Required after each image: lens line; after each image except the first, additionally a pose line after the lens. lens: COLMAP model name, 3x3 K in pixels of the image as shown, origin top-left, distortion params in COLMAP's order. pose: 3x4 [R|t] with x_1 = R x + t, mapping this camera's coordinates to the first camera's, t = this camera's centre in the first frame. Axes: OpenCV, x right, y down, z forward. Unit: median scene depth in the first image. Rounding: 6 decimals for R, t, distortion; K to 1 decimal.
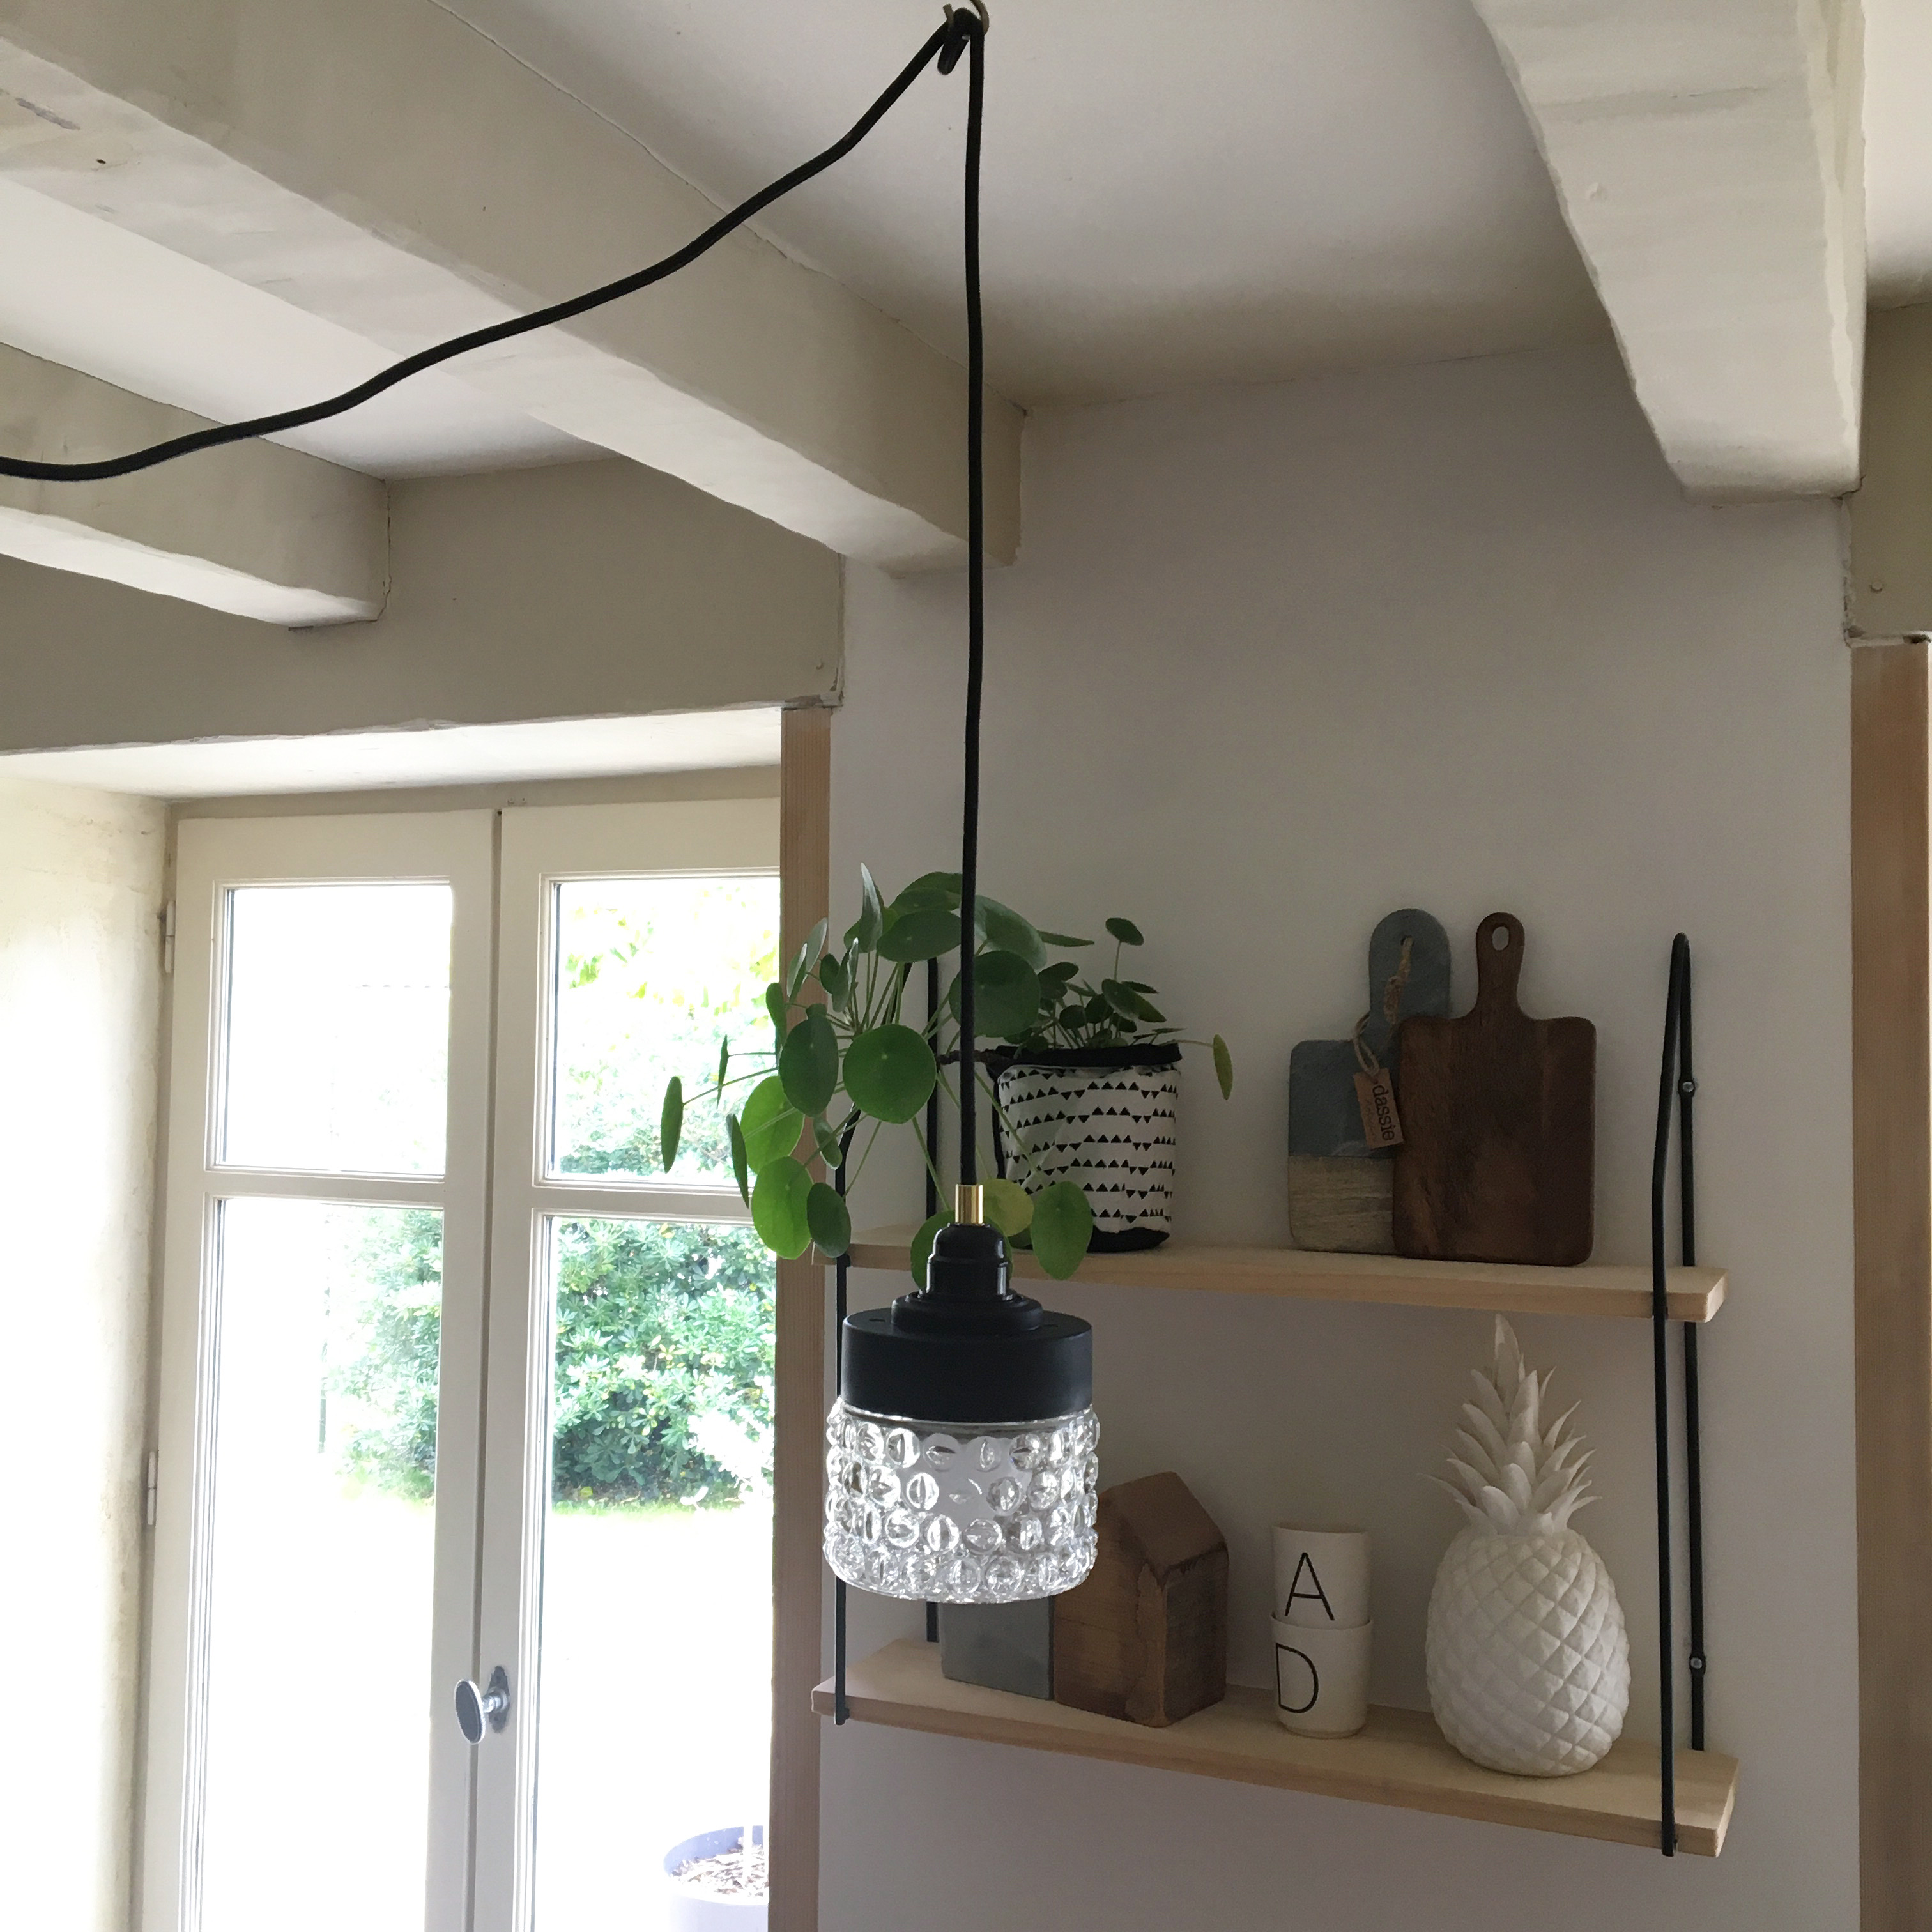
lens RADIAL K [[2195.5, 0, 962.6], [0, 2195.5, 965.8], [0, 0, 1]] dist [0.074833, 0.000000]
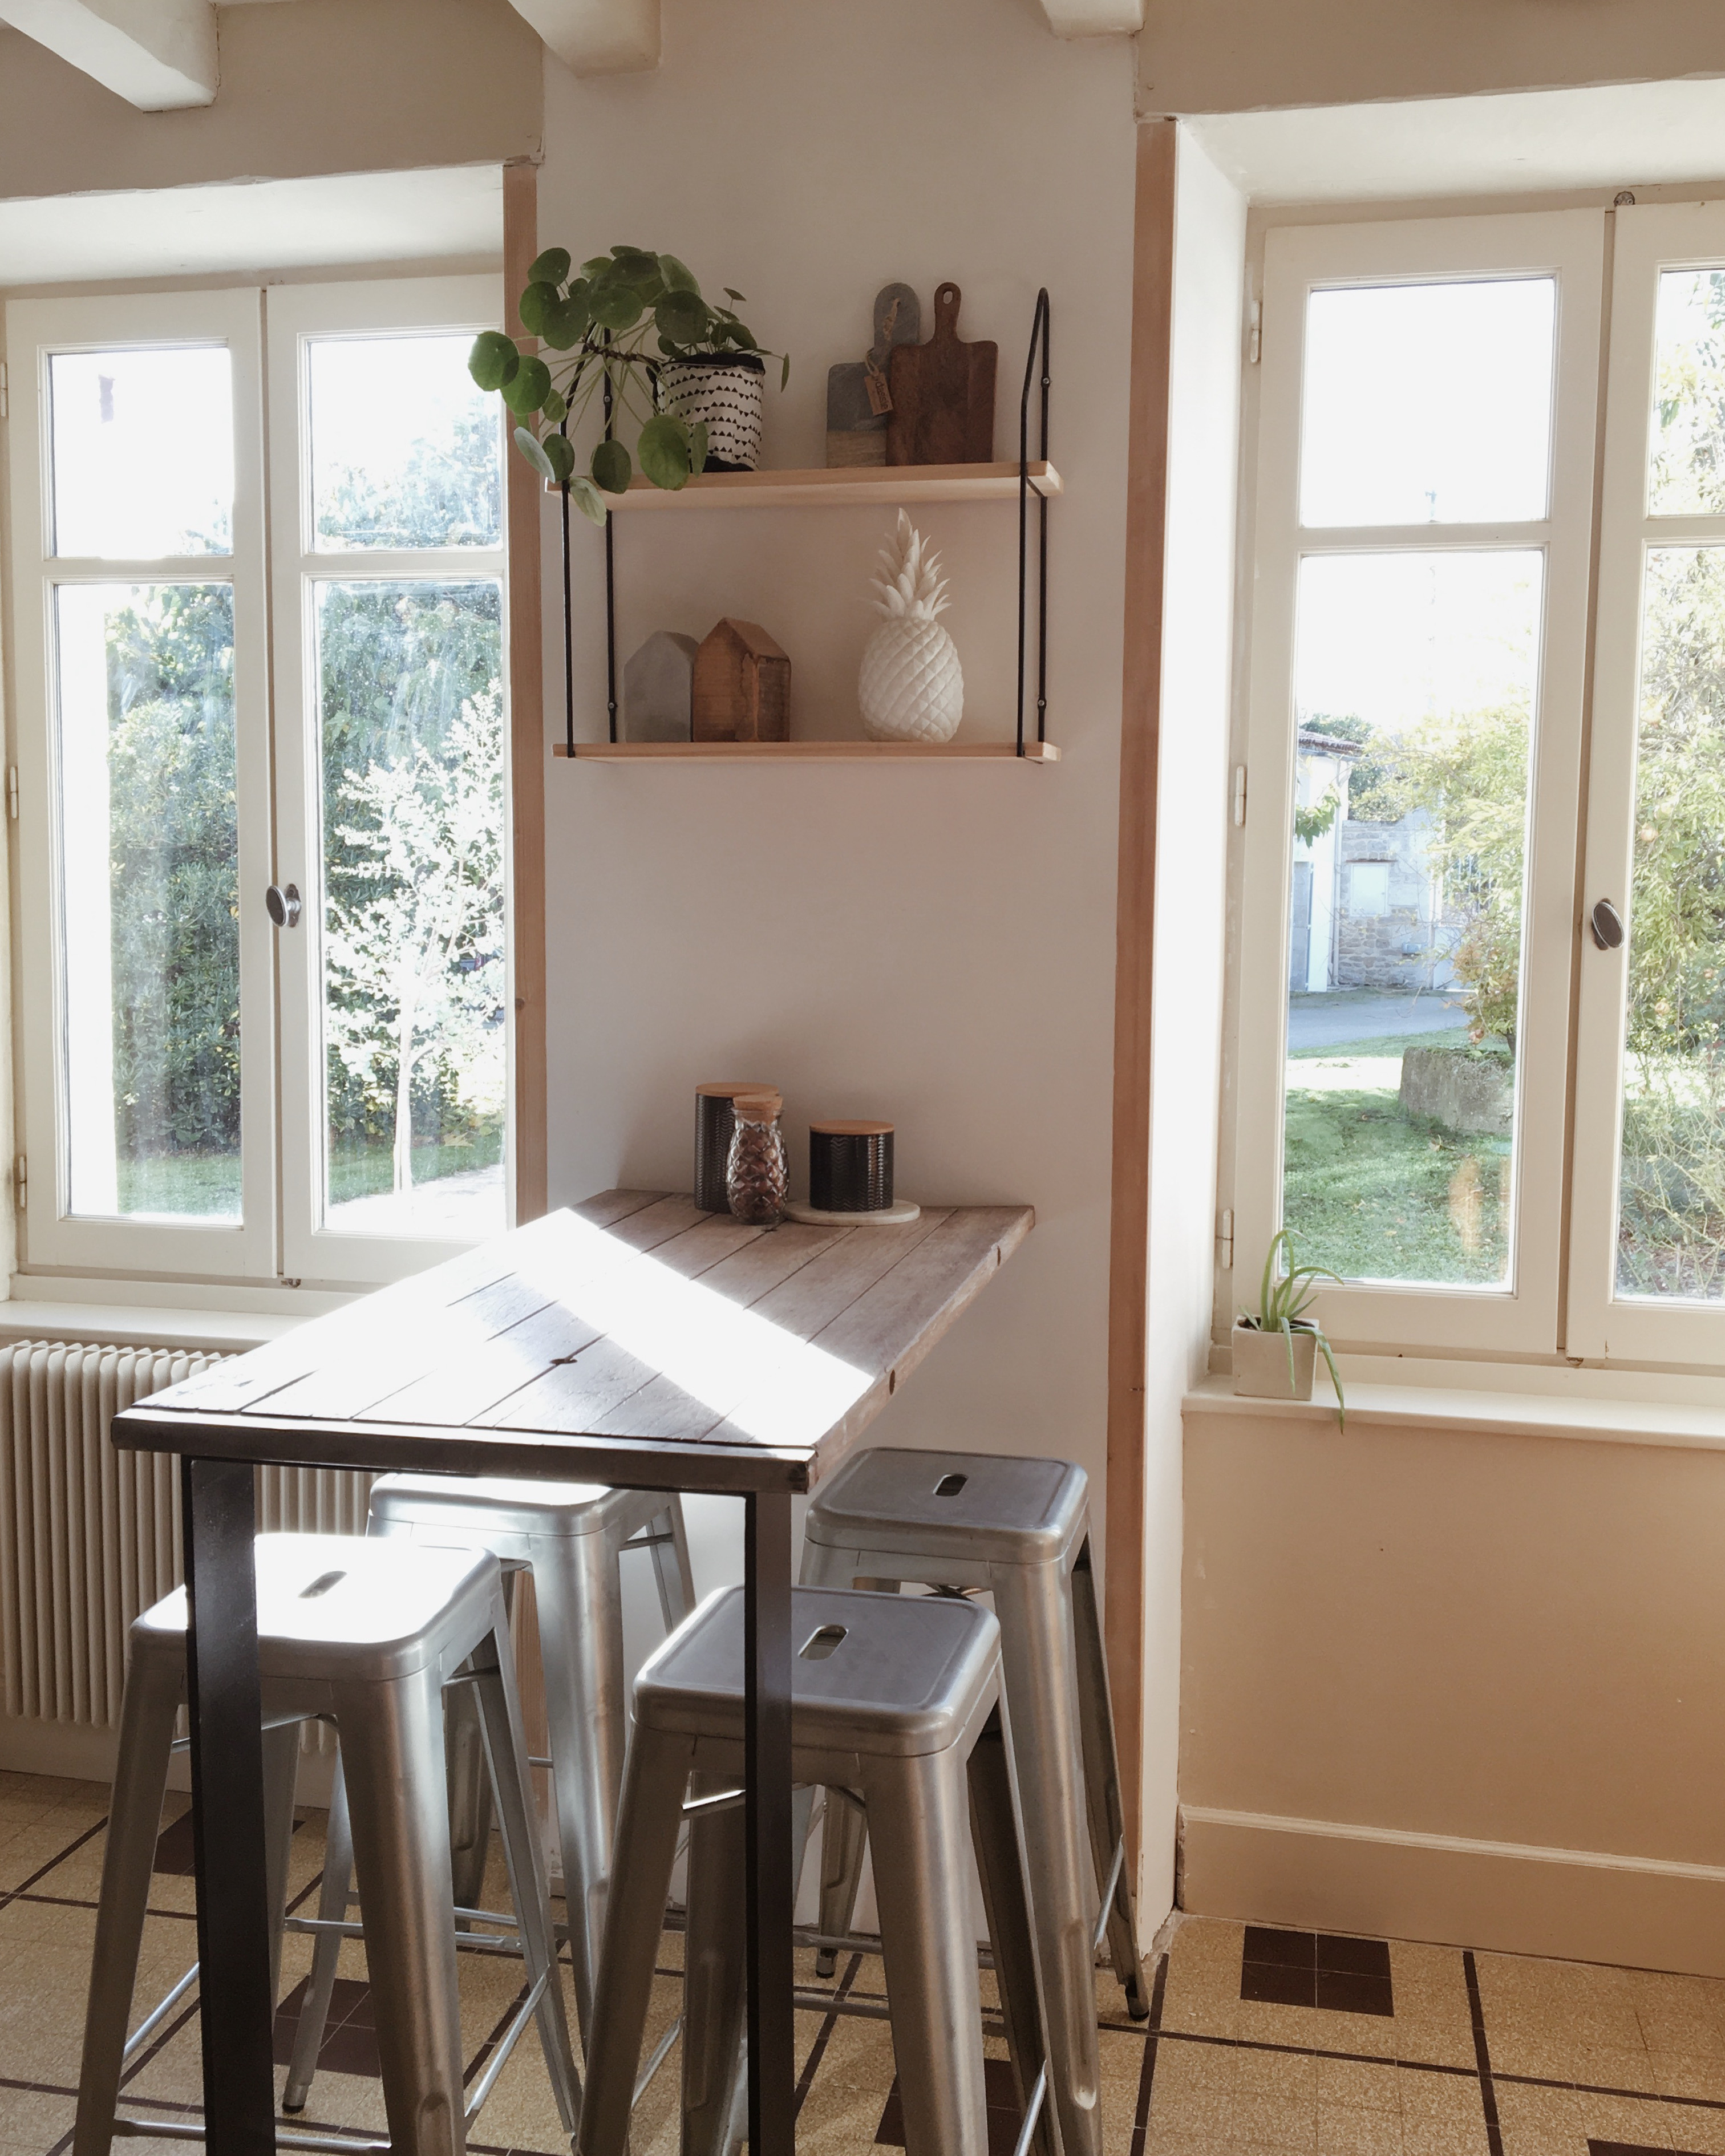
lens RADIAL K [[2035.2, 0, 870.1], [0, 2035.2, 1078.8], [0, 0, 1]] dist [0.023738, 0.000000]
pose [[0.981451, -0.018898, 0.190777, -0.135737], [-0.008712, 0.989705, 0.142858, 0.367171], [-0.191513, -0.141870, 0.971183, -0.641476]]
